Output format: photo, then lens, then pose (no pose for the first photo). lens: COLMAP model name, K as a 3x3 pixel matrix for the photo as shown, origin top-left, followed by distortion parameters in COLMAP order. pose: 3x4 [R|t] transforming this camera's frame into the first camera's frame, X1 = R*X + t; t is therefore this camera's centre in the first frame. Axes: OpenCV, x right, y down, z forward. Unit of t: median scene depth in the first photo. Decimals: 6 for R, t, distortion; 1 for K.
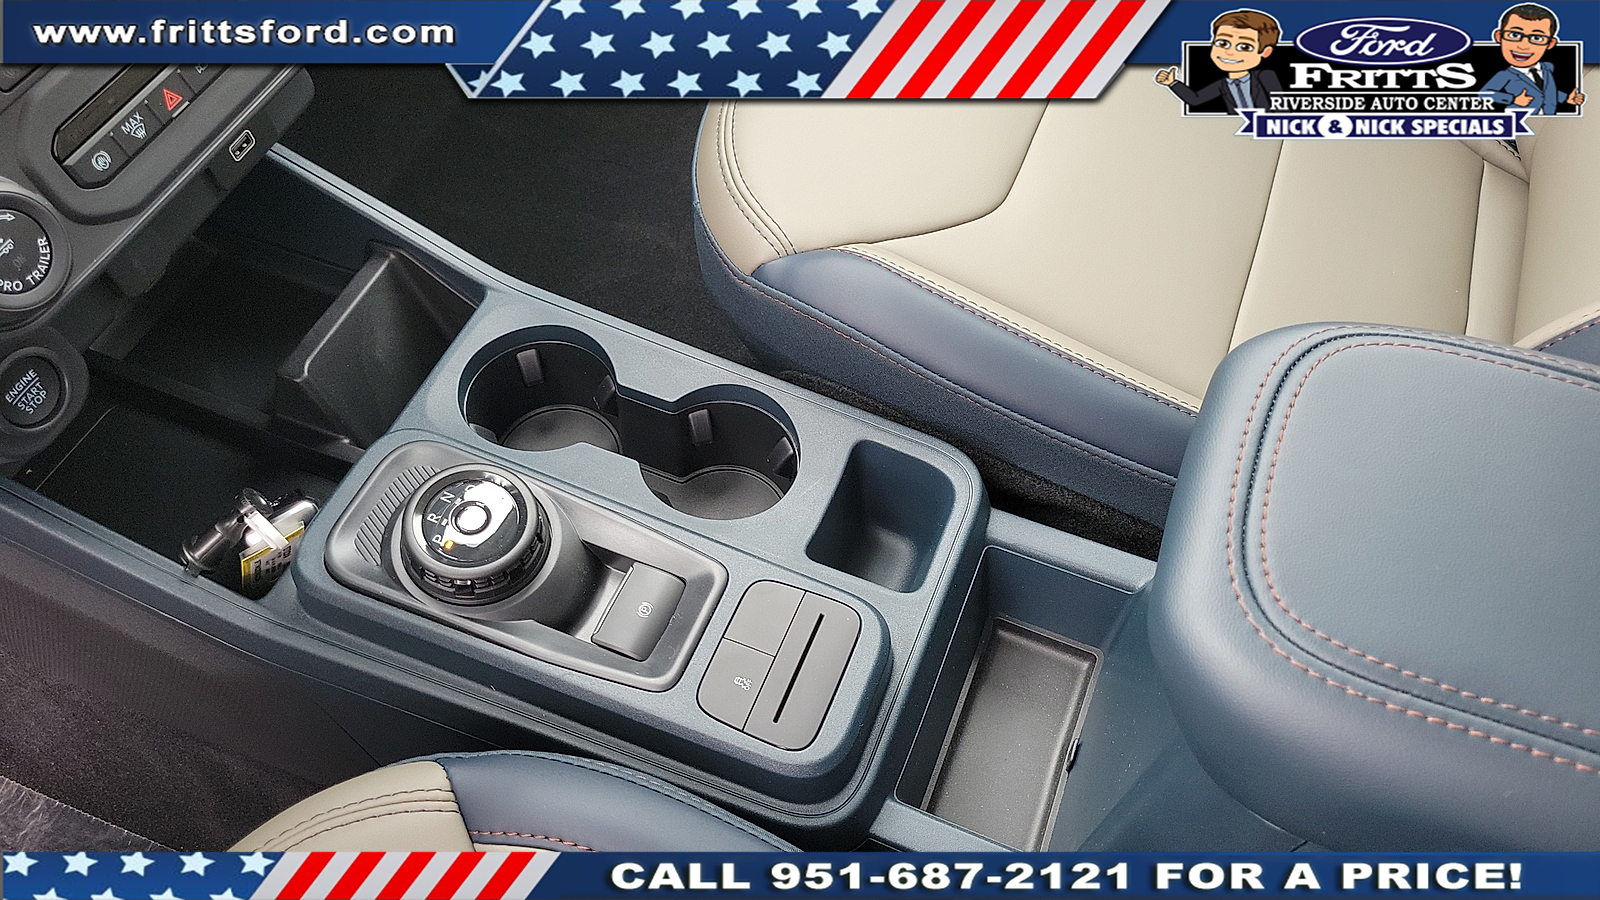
lens RADIAL K [[1231.5, 0, 813.5], [0, 1231.5, 488.6], [0, 0, 1]] dist [0.022151, -0.001613]
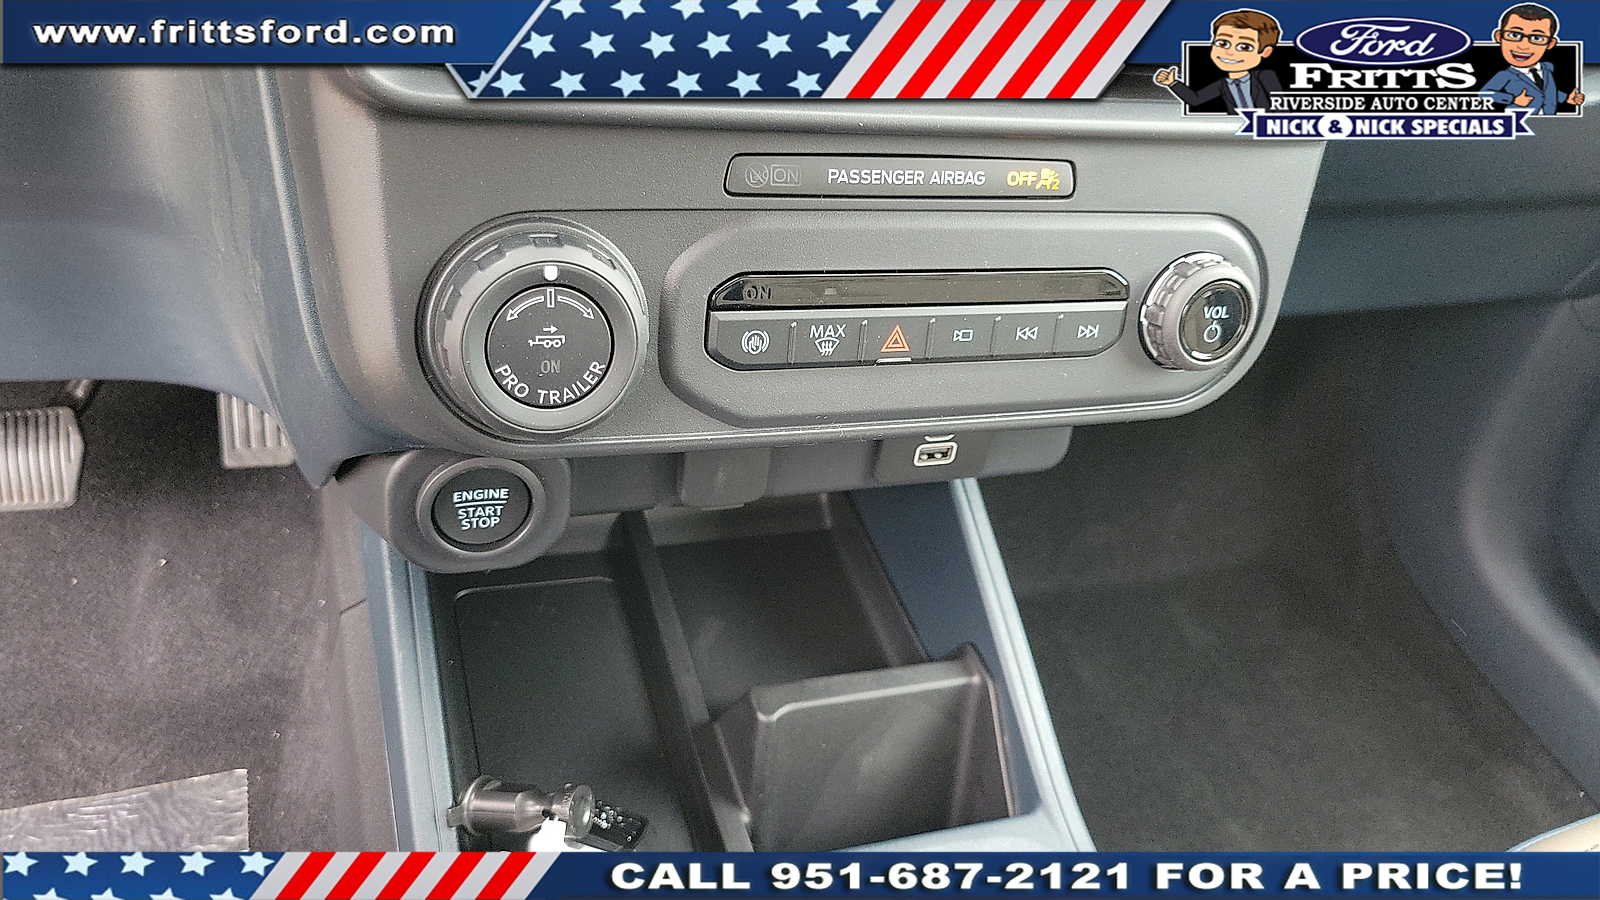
lens RADIAL K [[1231.5, 0, 801.6], [0, 1231.5, 454.6], [0, 0, 1]] dist [0.022151, -0.001613]
pose [[0.639964, 0.580561, -0.503384, -0.141779], [-0.727614, 0.668456, -0.154092, -0.106259], [0.247030, 0.464882, 0.850212, 0.357891]]
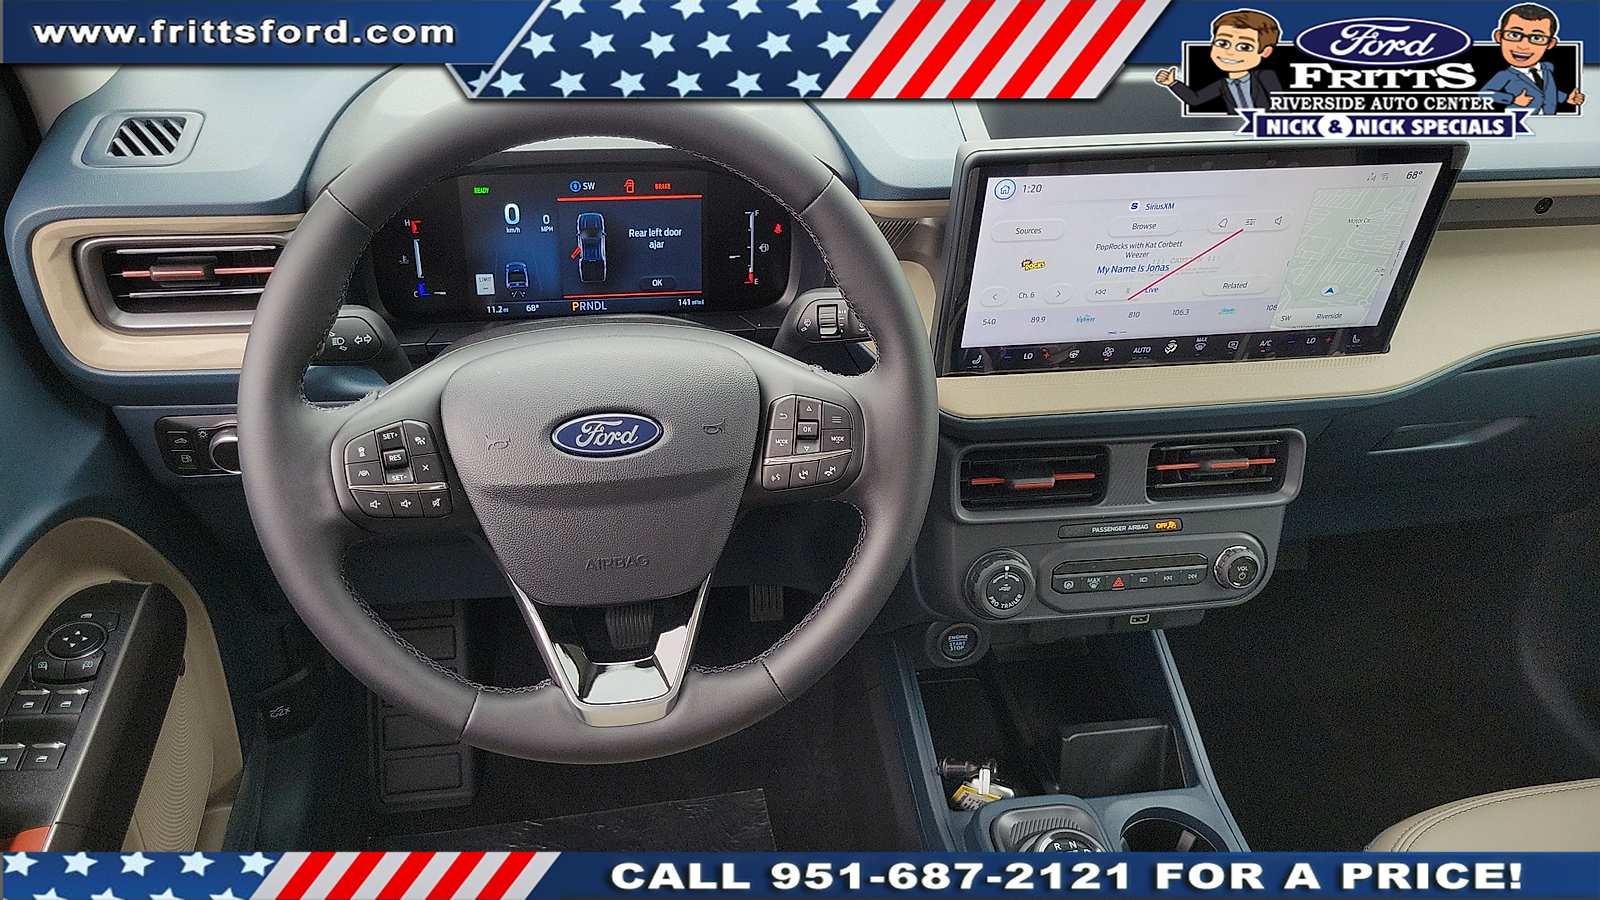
lens RADIAL K [[1231.5, 0, 794.3], [0, 1231.5, 445.7], [0, 0, 1]] dist [0.022151, -0.001613]
pose [[0.537595, 0.498285, -0.680224, 0.326392], [-0.739345, 0.666427, -0.096142, 0.079162], [0.405414, 0.554606, 0.726672, -0.569321]]
